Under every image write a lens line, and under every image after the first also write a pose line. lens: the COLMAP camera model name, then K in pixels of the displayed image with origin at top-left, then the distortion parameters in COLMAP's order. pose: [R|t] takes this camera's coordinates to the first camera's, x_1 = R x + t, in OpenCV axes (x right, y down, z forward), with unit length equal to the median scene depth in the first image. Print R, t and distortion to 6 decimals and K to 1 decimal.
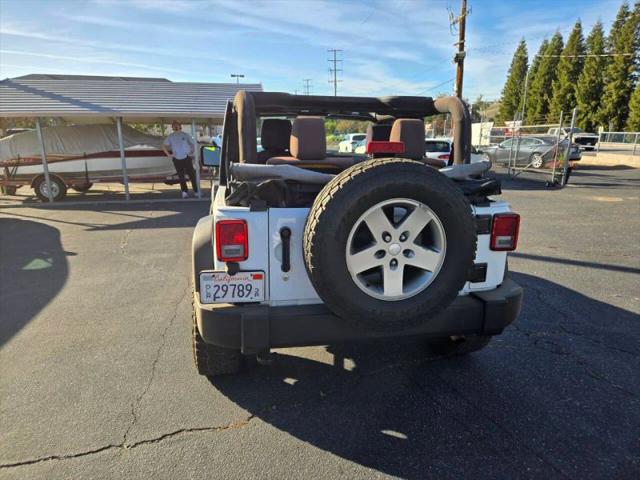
lens RADIAL K [[431.4, 0, 320.0], [0, 431.4, 240.0], [0, 0, 1]] dist [0.074730, -0.067428]
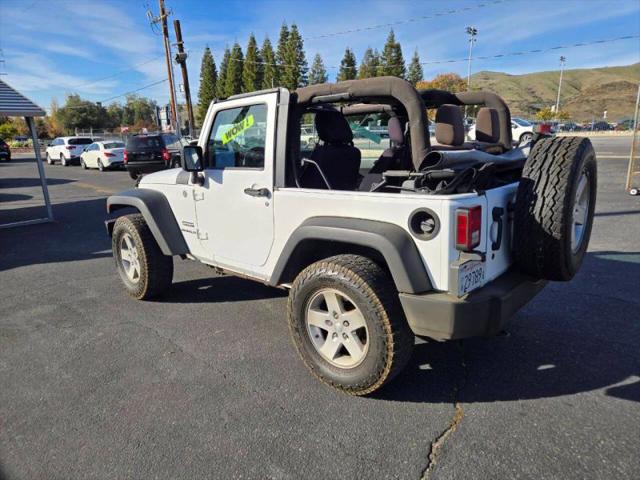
lens RADIAL K [[429.5, 0, 330.2], [0, 429.5, 236.2], [0, 0, 1]] dist [0.075506, -0.065529]
pose [[0.778188, -0.171711, 0.604101, -0.073291], [0.178856, 0.982659, 0.048915, -0.005951], [-0.602024, 0.069982, 0.795405, 0.028416]]
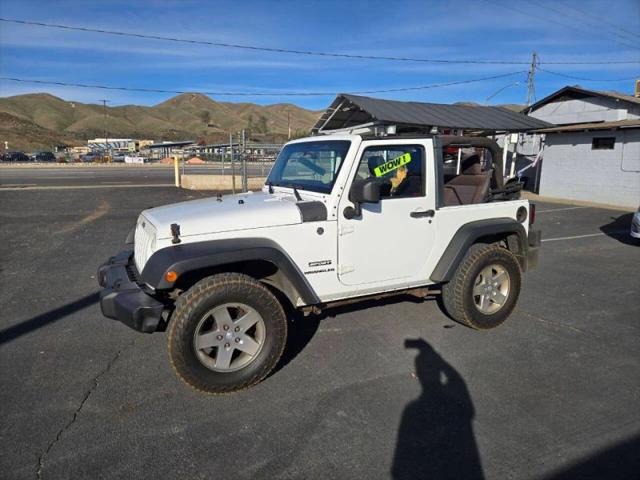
lens RADIAL K [[427.2, 0, 318.4], [0, 427.2, 233.1], [0, 0, 1]] dist [0.075634, -0.066525]
pose [[-0.281709, -0.174183, 0.943557, -0.131944], [0.219713, 0.945545, 0.240148, -0.043717], [-0.934006, 0.274963, -0.228098, 0.169049]]
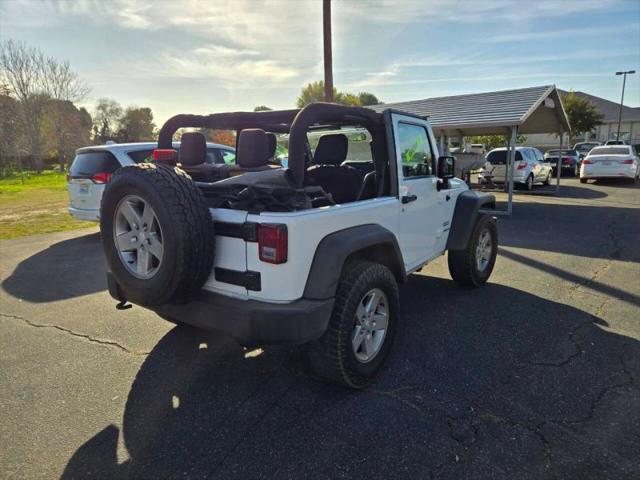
lens RADIAL K [[431.4, 0, 320.0], [0, 431.4, 240.0], [0, 0, 1]] dist [0.074730, -0.067428]
pose [[0.673921, 0.128825, -0.727485, 0.092304], [-0.148468, 0.988208, 0.037458, -0.005987], [0.723732, 0.082765, 0.685100, 0.034147]]
